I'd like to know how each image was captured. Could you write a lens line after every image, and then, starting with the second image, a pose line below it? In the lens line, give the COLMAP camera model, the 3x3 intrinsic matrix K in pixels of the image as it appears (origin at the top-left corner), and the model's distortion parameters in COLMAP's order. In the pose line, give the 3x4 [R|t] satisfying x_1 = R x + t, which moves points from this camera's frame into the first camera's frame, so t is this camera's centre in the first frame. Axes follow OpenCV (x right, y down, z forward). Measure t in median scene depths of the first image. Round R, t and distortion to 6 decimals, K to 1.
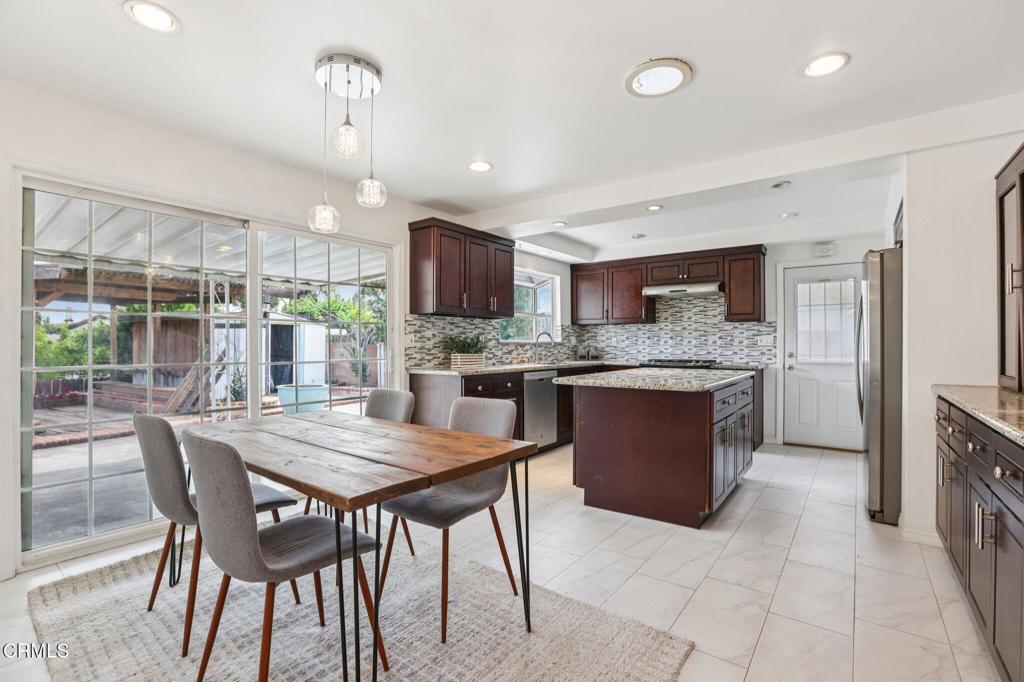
lens RADIAL K [[460.7, 0, 514.6], [0, 460.7, 343.1], [0, 0, 1]] dist [-0.047812, 0.012255]
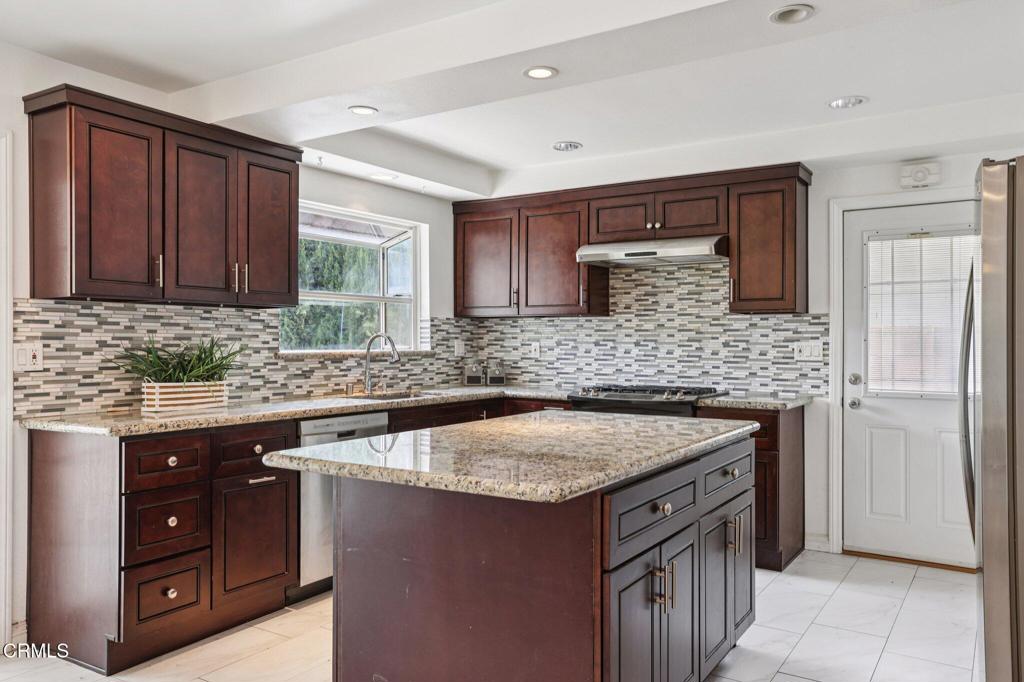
lens RADIAL K [[766.0, 0, 510.0], [0, 766.0, 340.7], [0, 0, 1]] dist [0.003196, 0.011789]
pose [[0.997240, 0.000878, 0.074237, 0.152928], [-0.000909, 1.000000, 0.000388, -0.017280], [-0.074236, -0.000455, 0.997241, 0.160463]]
